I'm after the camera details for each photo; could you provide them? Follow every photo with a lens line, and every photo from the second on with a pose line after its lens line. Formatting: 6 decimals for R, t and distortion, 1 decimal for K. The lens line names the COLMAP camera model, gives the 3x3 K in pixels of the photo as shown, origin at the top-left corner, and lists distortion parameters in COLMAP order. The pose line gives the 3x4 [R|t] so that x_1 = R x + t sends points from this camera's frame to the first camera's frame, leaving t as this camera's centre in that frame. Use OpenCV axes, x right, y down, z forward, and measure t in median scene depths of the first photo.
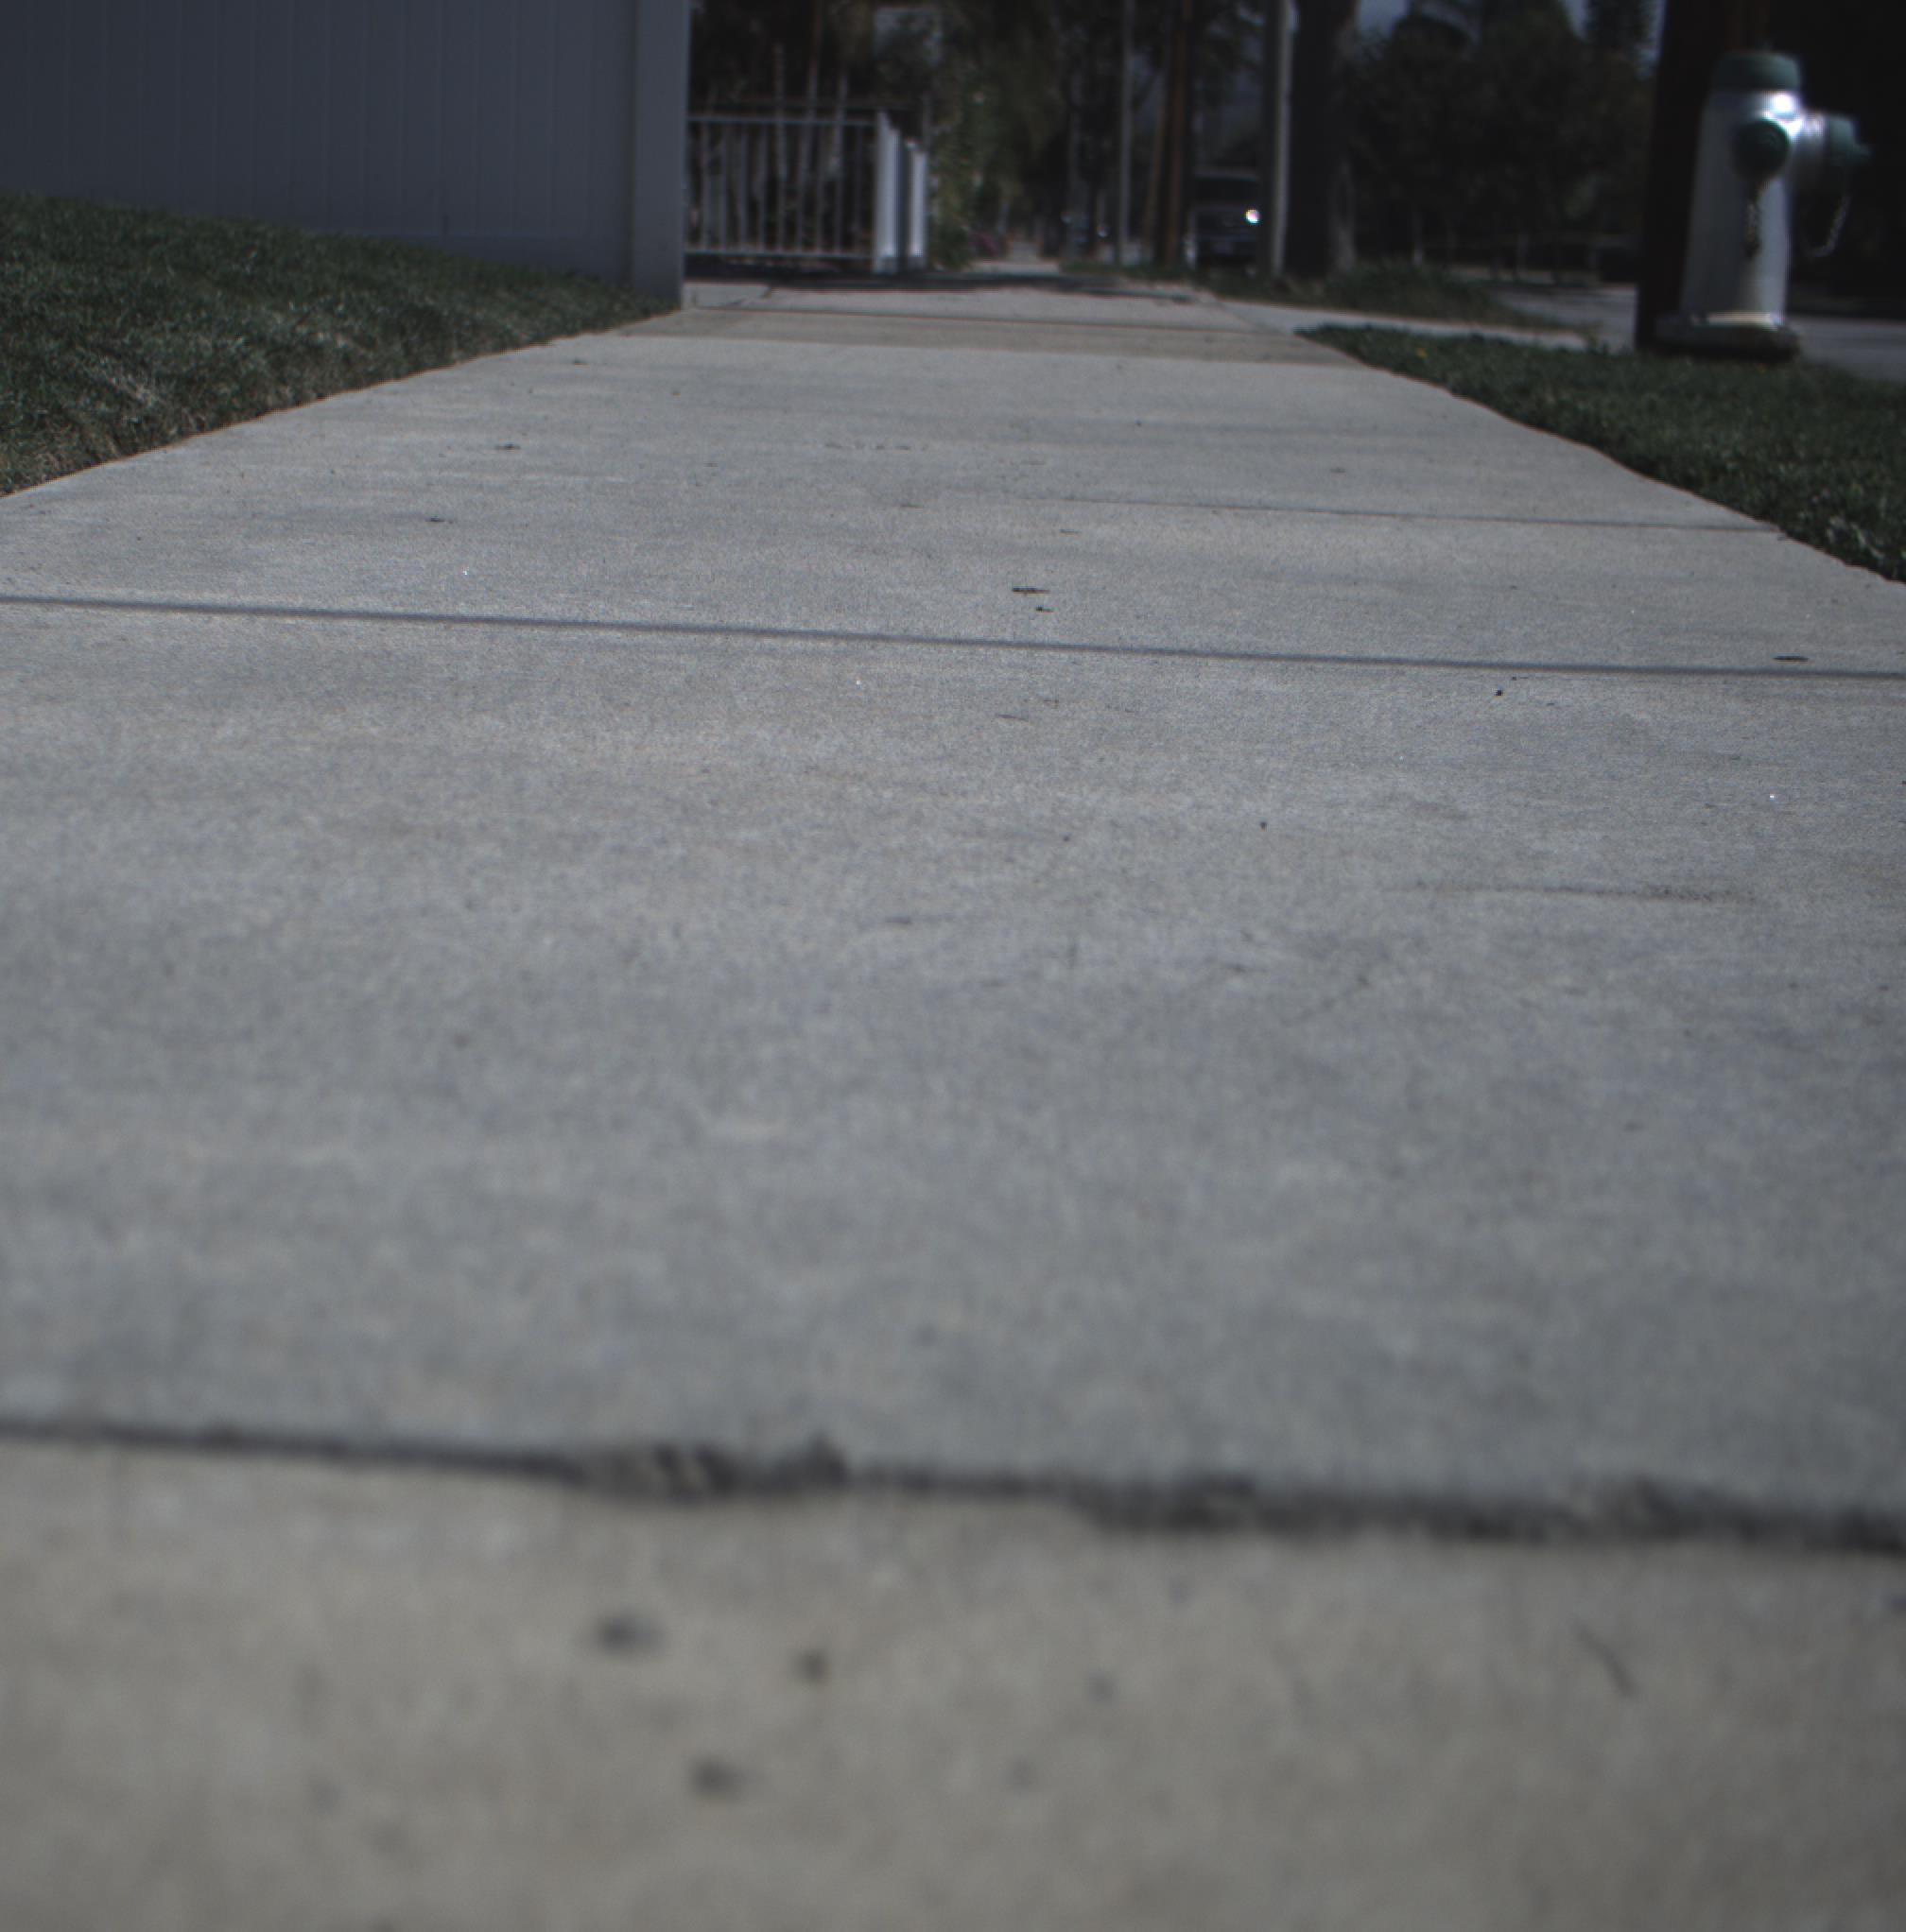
lens RADIAL K [[4389.0, 0, 714.0], [0, 4389.0, 962.3], [0, 0, 1]] dist [-0.173993, 0.873181]
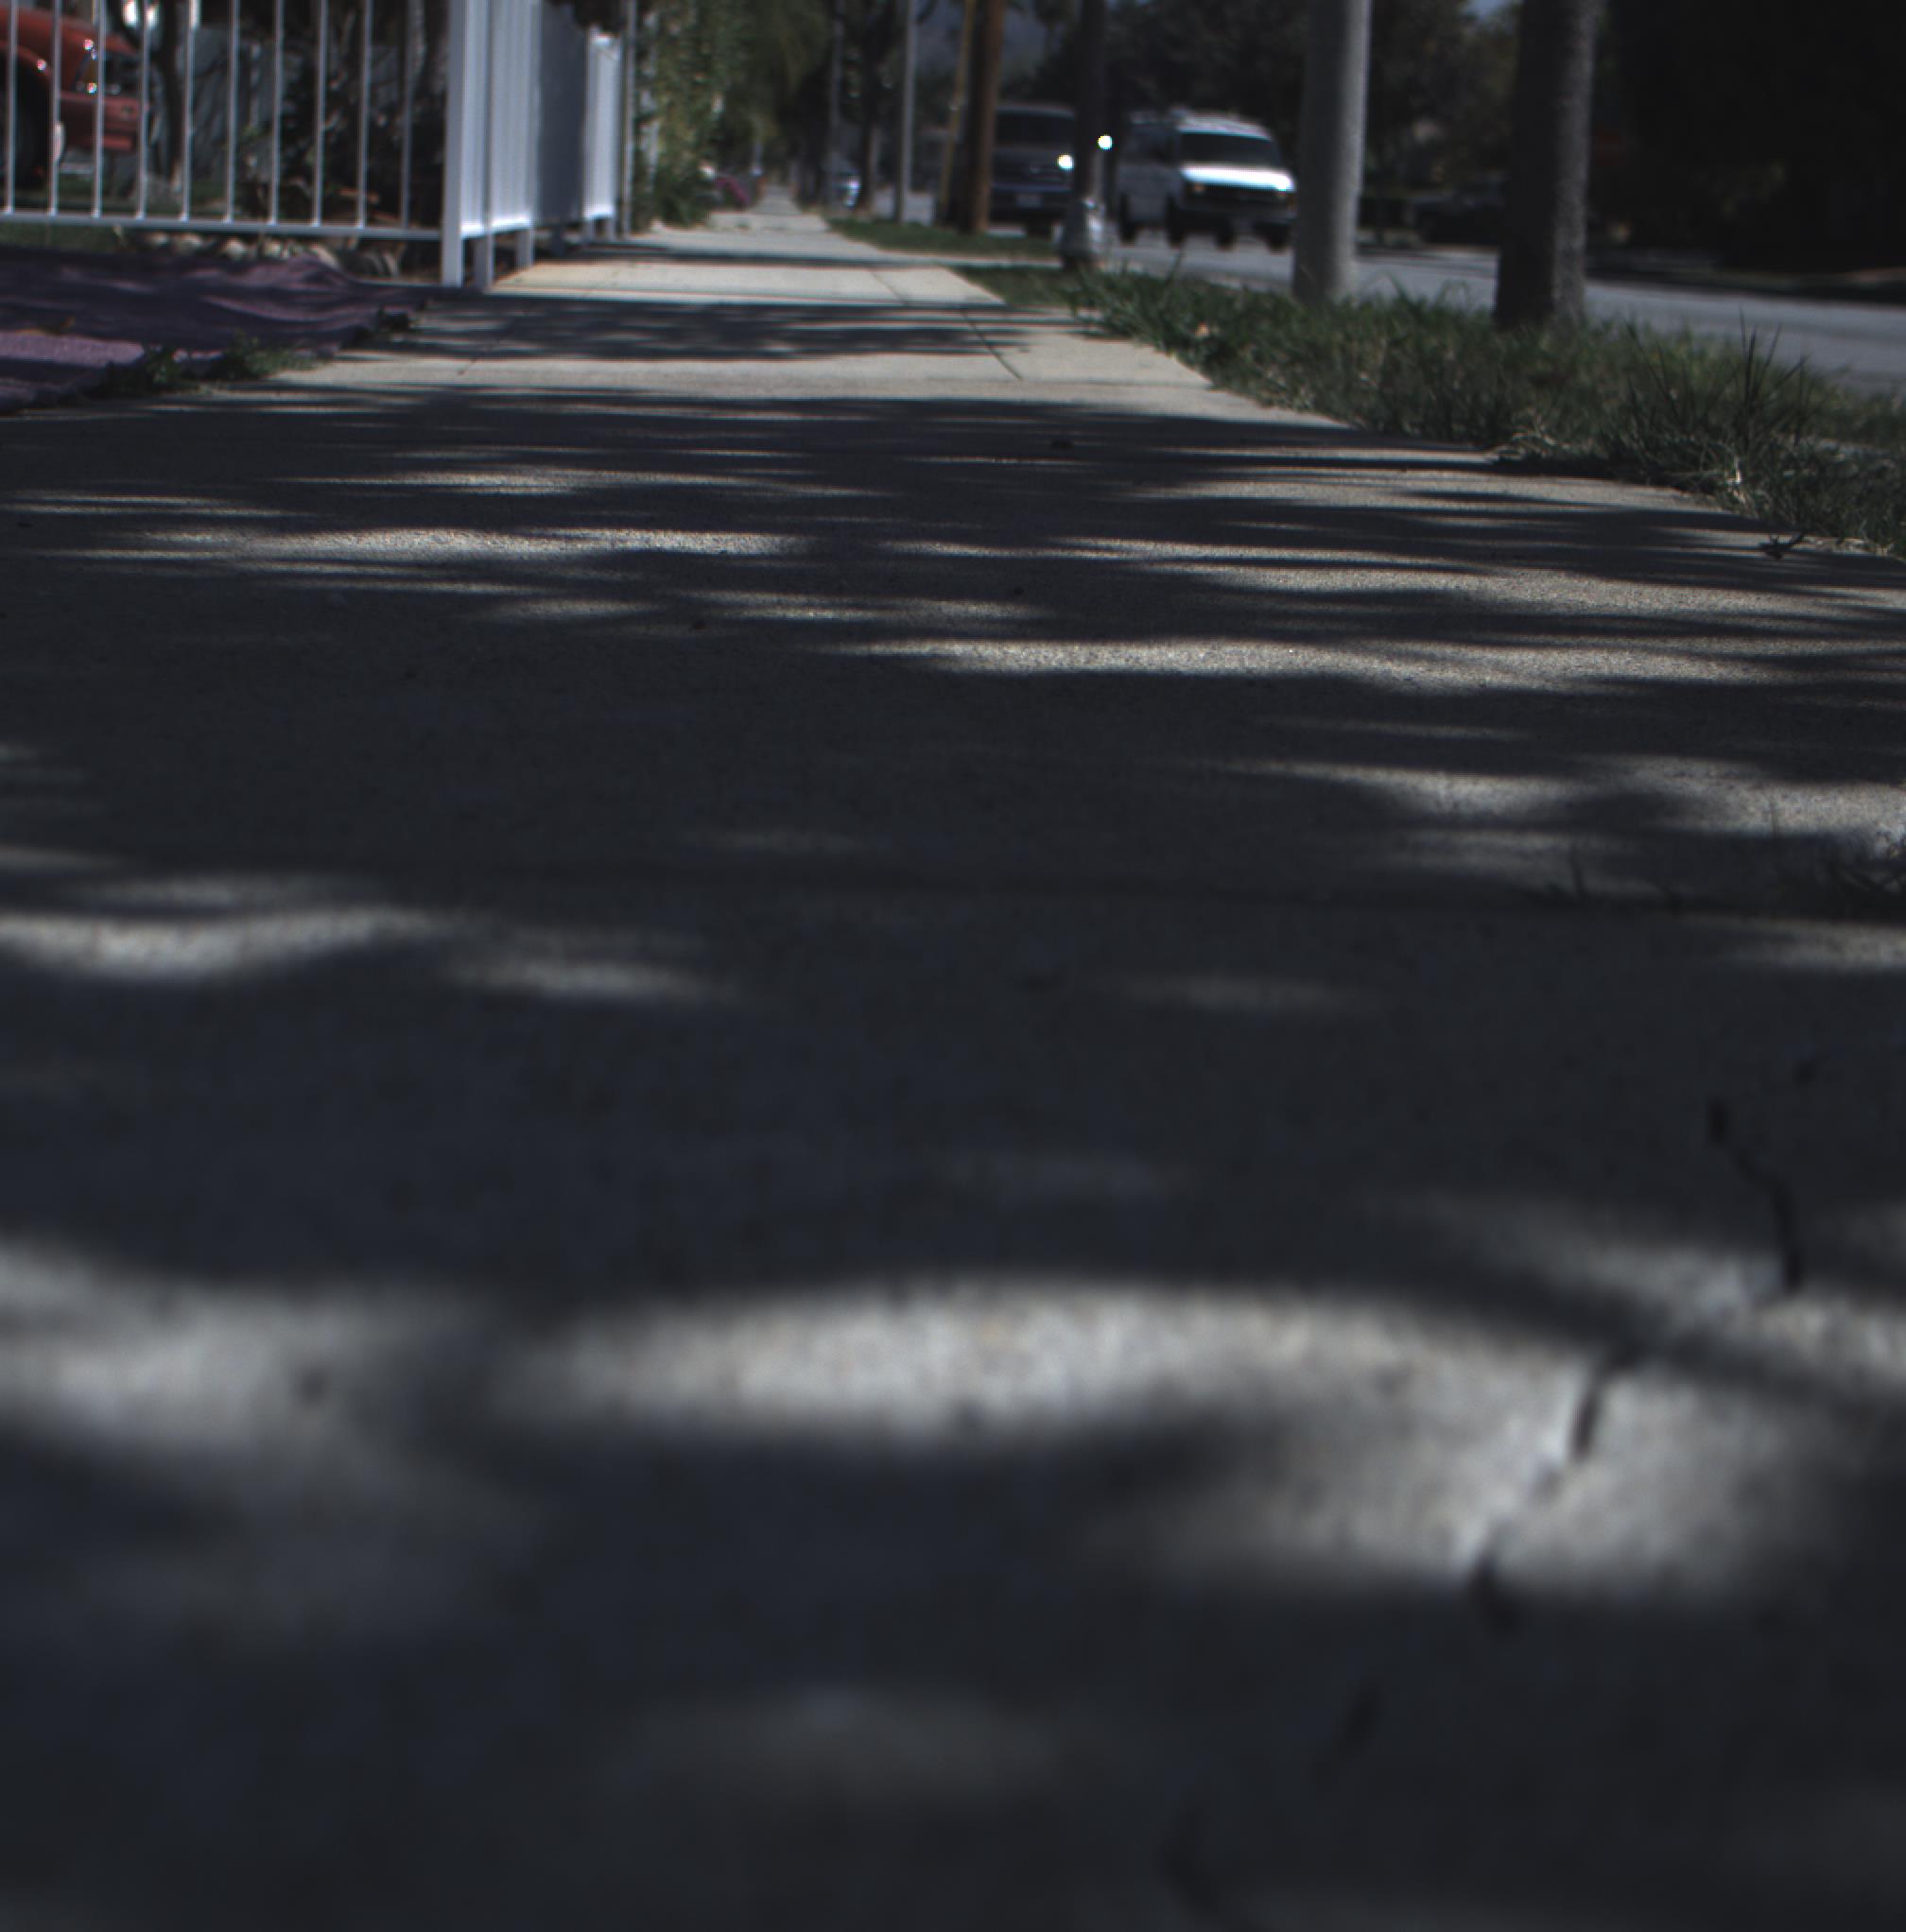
lens RADIAL K [[4389.0, 0, 714.0], [0, 4389.0, 962.3], [0, 0, 1]] dist [-0.173993, 0.873181]
pose [[0.998322, 0.006336, 0.057553, 0.025500], [-0.007102, 0.999889, 0.013119, -0.062874], [-0.057463, -0.013505, 0.998256, 0.371962]]
